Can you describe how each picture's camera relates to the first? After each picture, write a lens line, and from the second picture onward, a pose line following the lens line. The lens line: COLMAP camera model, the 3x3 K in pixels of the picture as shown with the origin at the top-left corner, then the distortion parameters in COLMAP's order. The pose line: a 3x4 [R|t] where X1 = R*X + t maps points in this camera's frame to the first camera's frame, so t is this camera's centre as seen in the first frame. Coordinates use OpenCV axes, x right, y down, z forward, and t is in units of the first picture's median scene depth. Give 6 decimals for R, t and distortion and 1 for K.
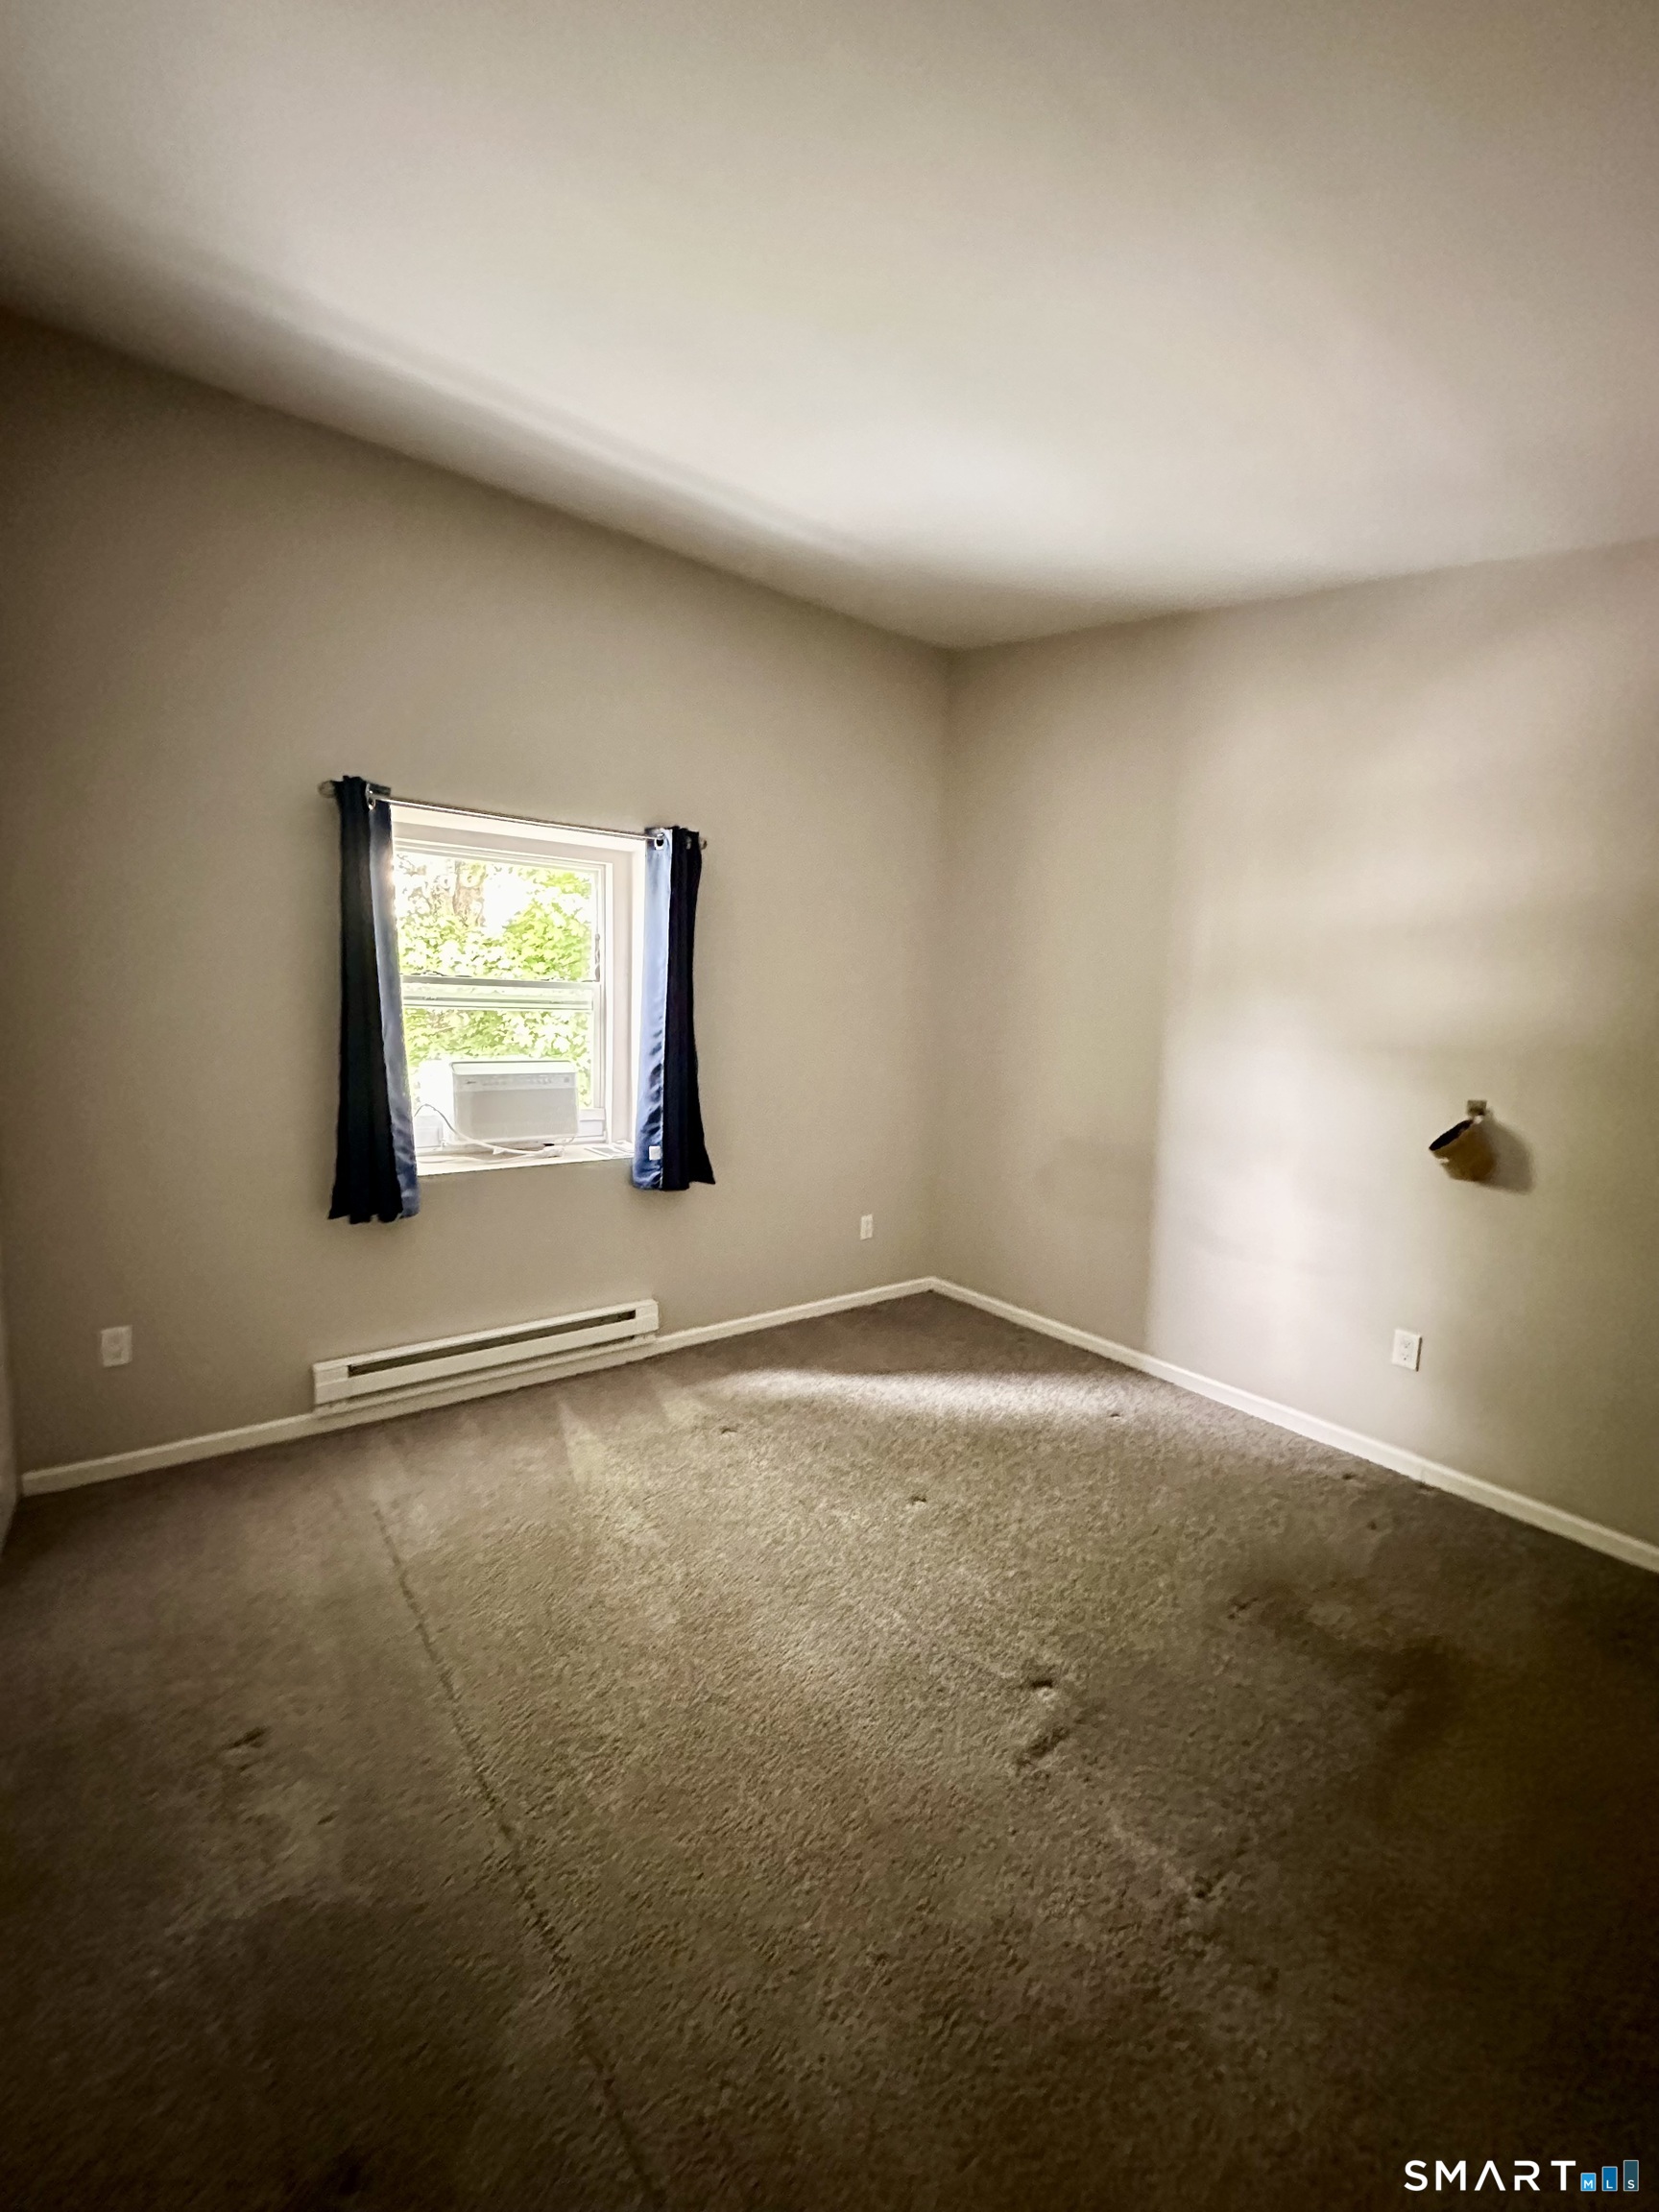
lens RADIAL K [[879.4, 0, 829.5], [0, 879.4, 1106.0], [0, 0, 1]] dist [-0.001638, 0.000273]
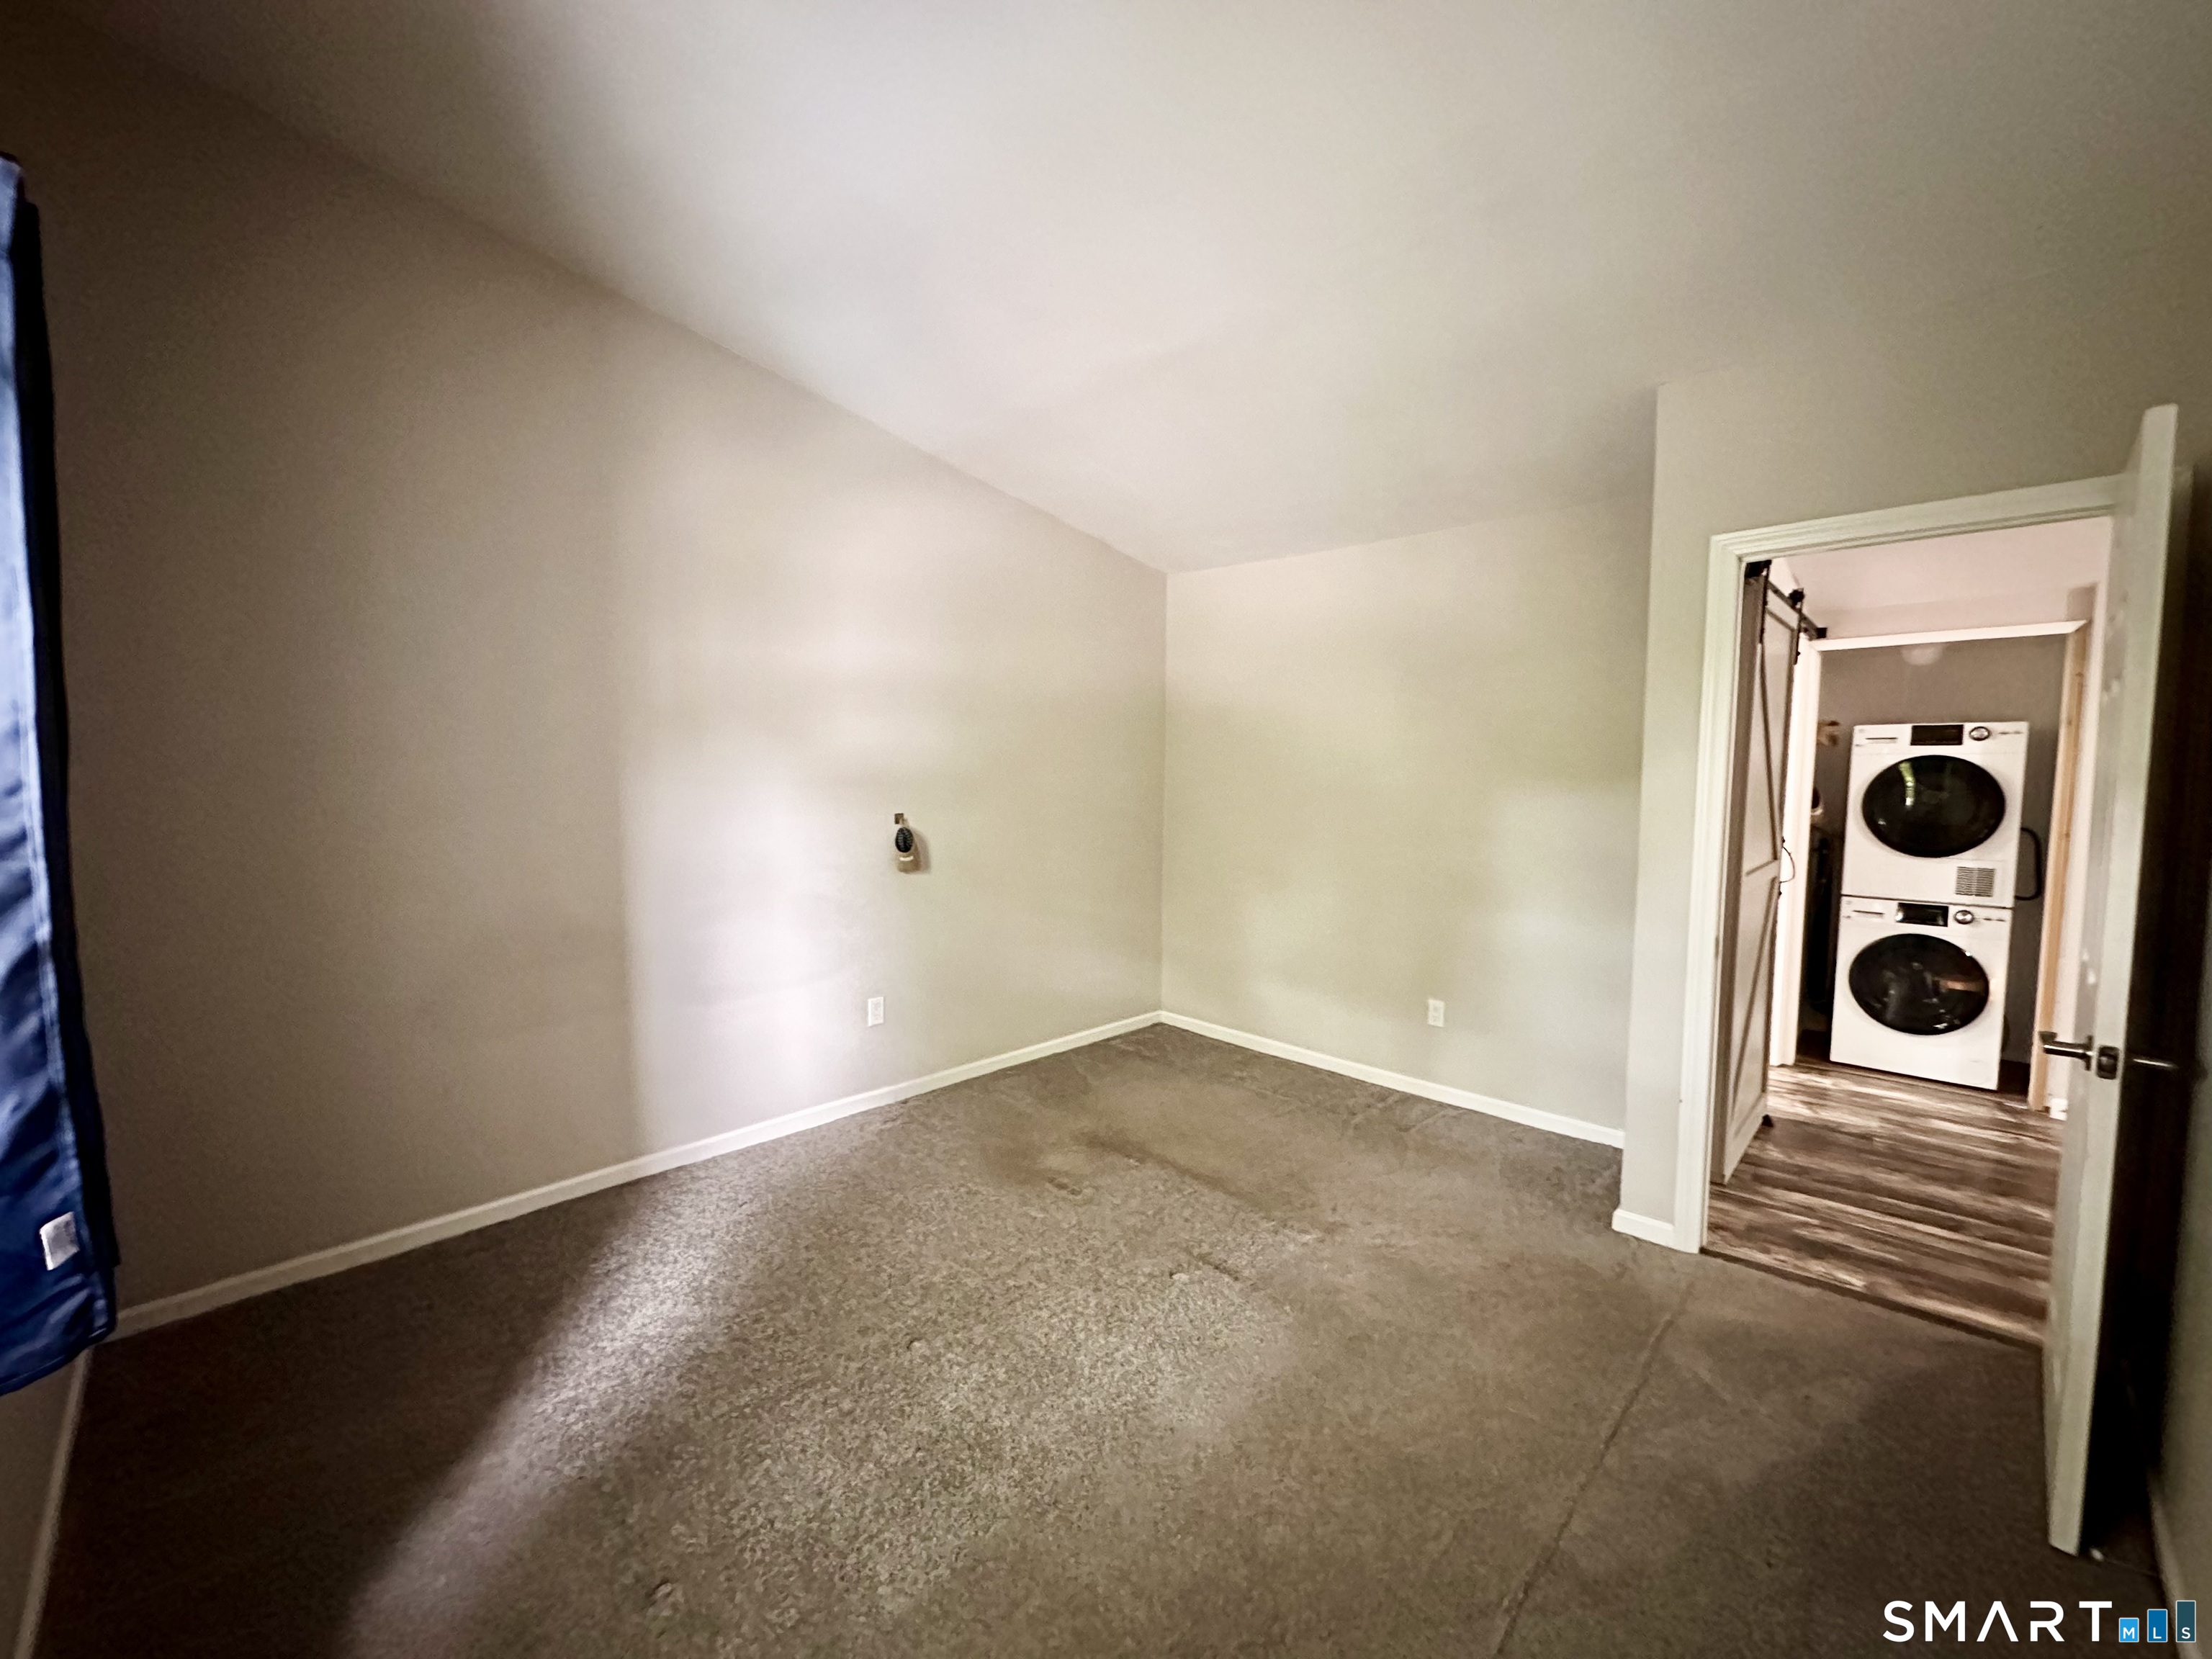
lens RADIAL K [[879.4, 0, 1106.0], [0, 879.4, 829.5], [0, 0, 1]] dist [-0.001638, 0.000273]
pose [[-0.160976, -0.095155, 0.982361, -0.537256], [0.101113, 0.988514, 0.112320, -0.082618], [-0.981765, 0.117410, -0.149506, 0.680893]]
